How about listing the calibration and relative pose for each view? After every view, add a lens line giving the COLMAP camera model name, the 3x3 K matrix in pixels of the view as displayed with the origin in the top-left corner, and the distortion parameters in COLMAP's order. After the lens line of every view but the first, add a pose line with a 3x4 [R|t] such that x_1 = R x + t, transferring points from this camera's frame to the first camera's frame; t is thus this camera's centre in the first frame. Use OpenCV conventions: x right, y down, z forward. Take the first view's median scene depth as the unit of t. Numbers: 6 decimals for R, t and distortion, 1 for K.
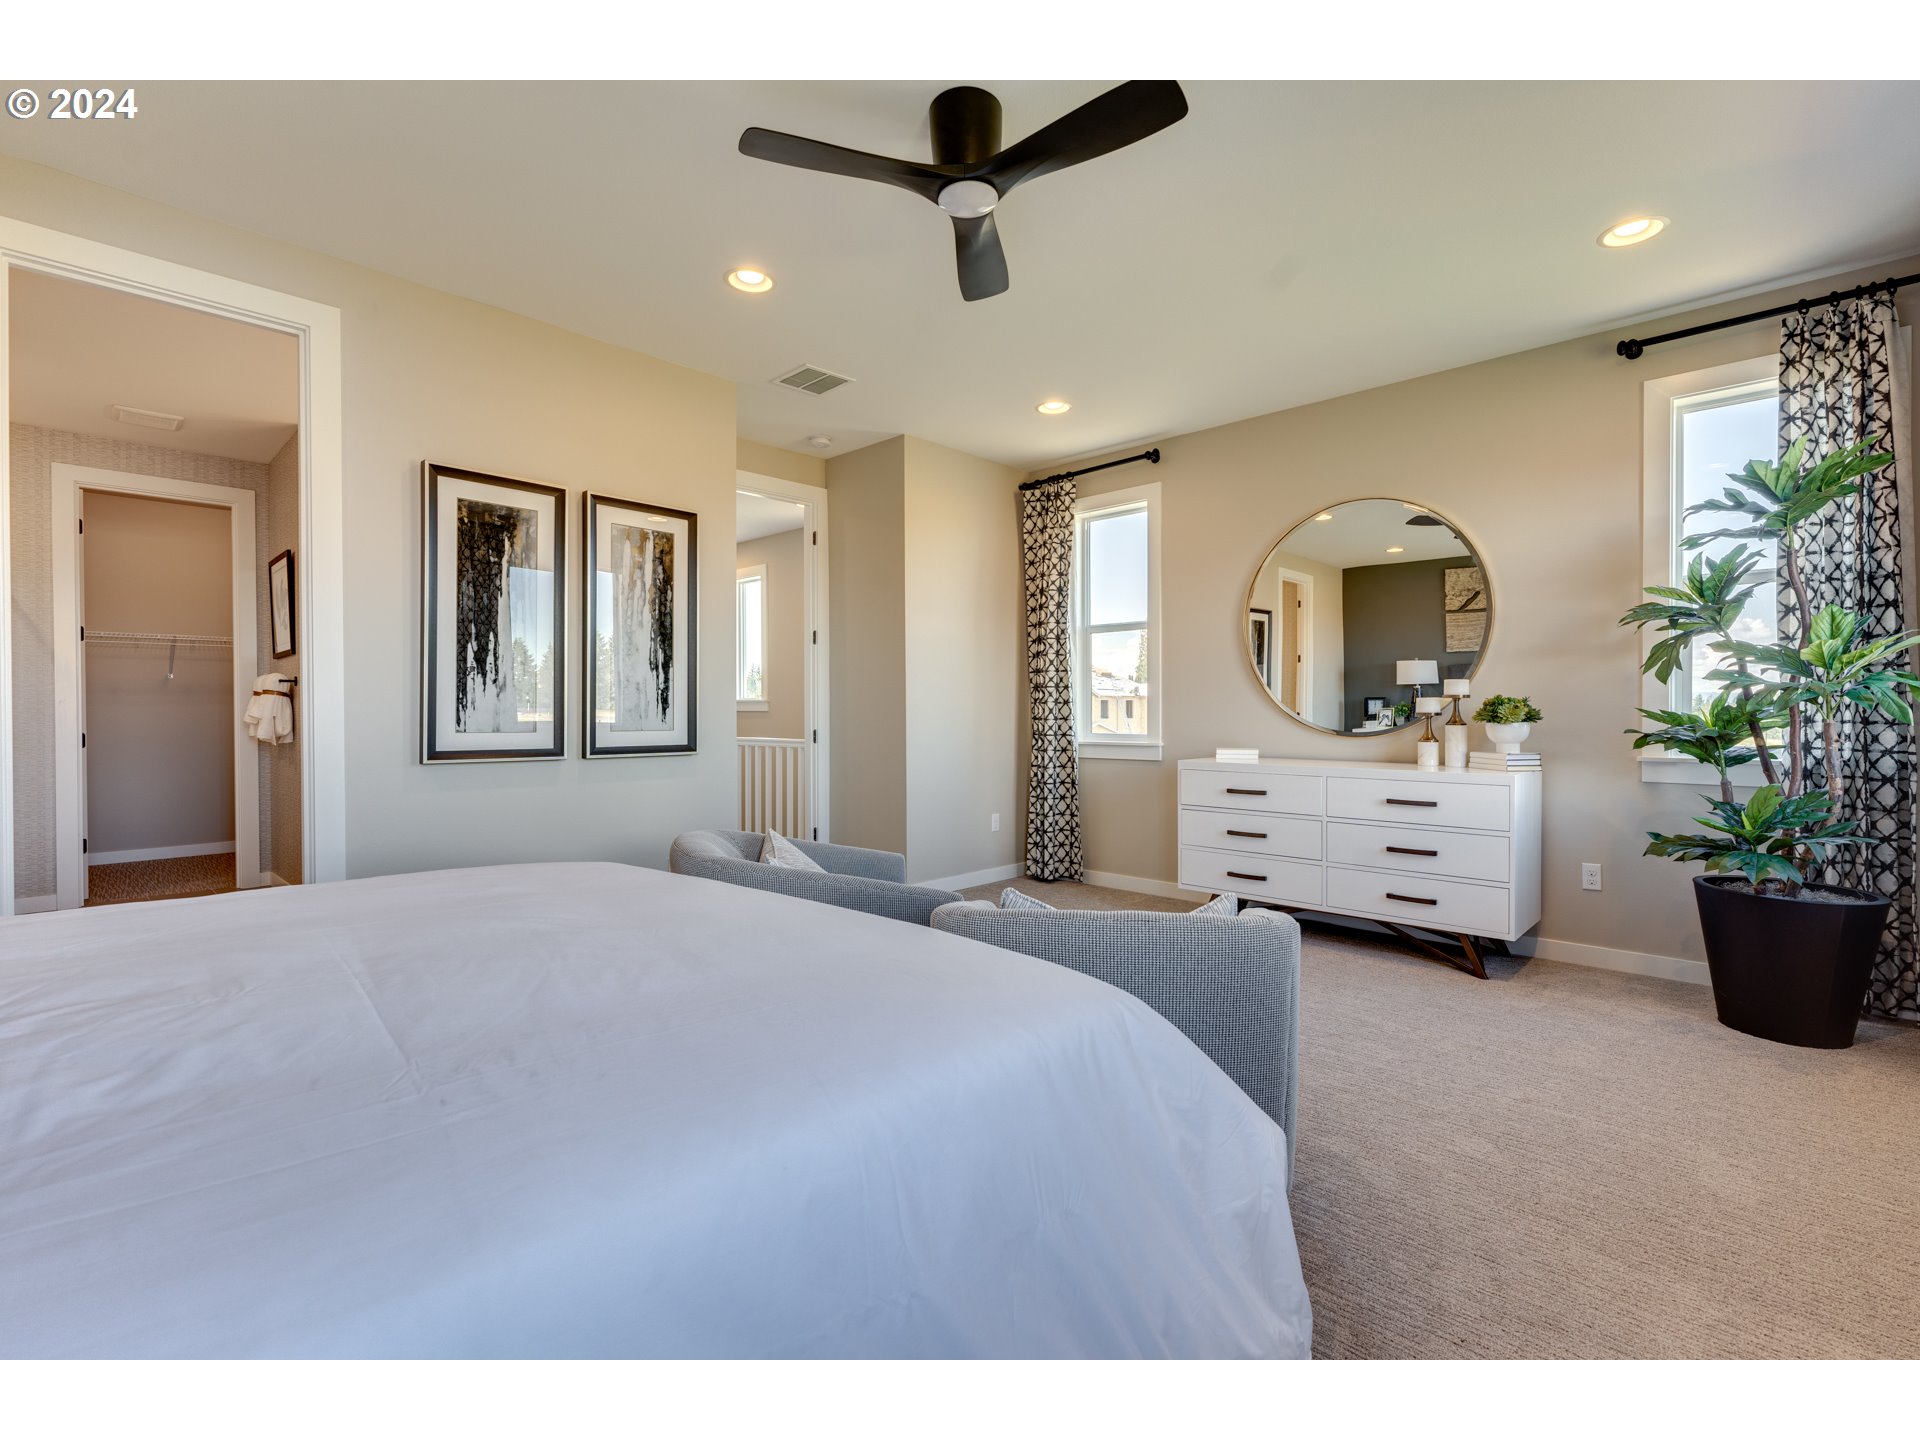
lens RADIAL K [[857.0, 0, 920.2], [0, 857.0, 712.9], [0, 0, 1]] dist [0.015751, 0.000155]
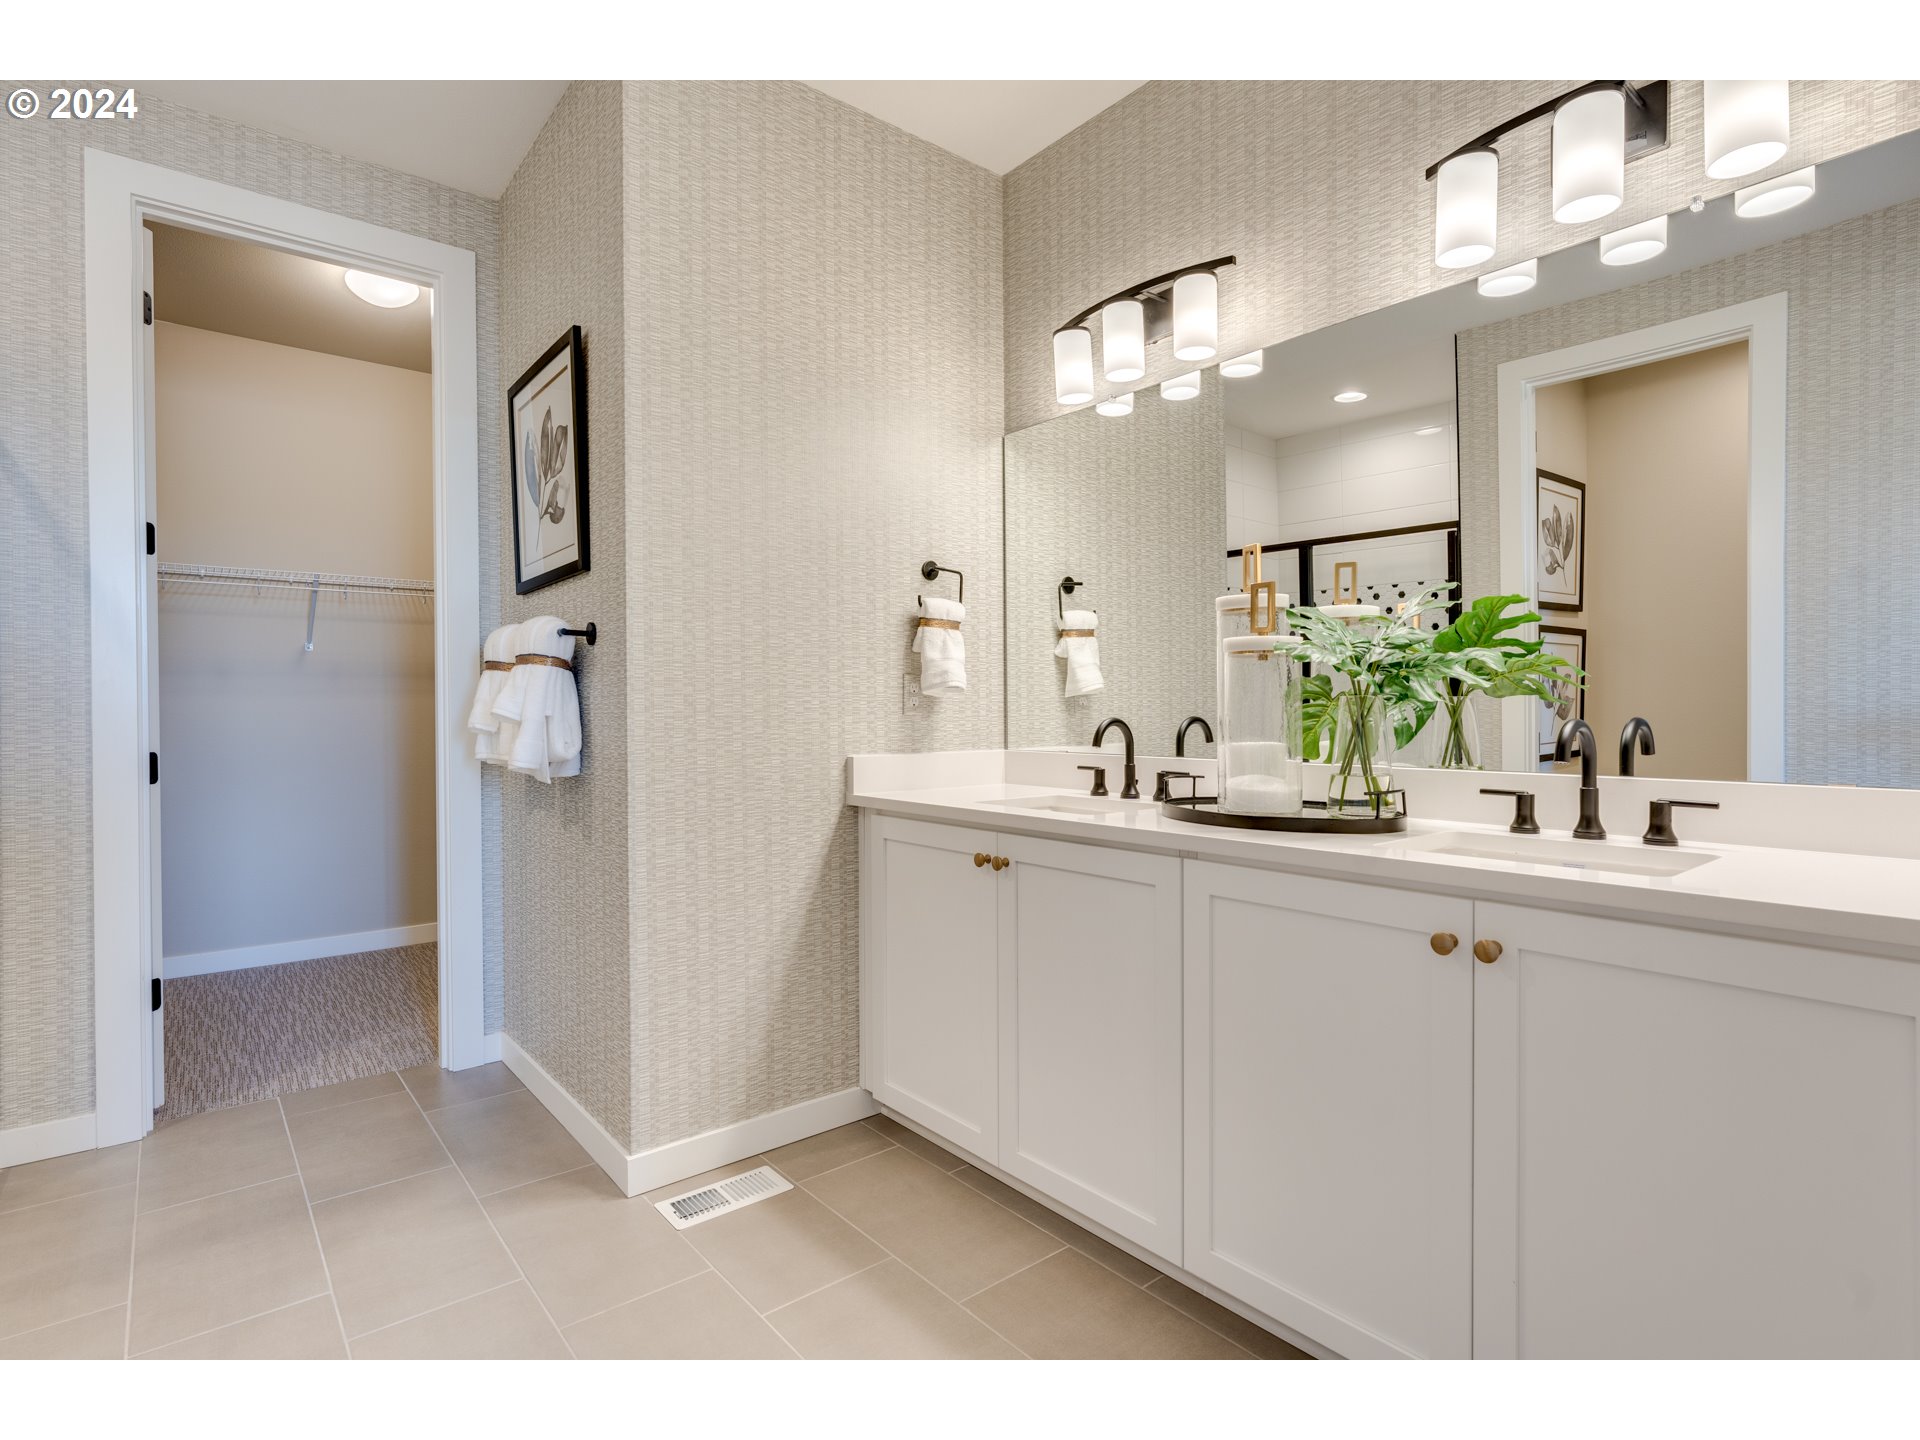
lens RADIAL K [[938.8, 0, 960.0], [0, 938.8, 720.0], [0, 0, 1]] dist [-0.002220, -0.000448]
pose [[0.995836, 0.000494, -0.091163, -0.404233], [0.000377, 0.999954, 0.009547, 0.001569], [0.091163, -0.009542, 0.995790, 0.447931]]
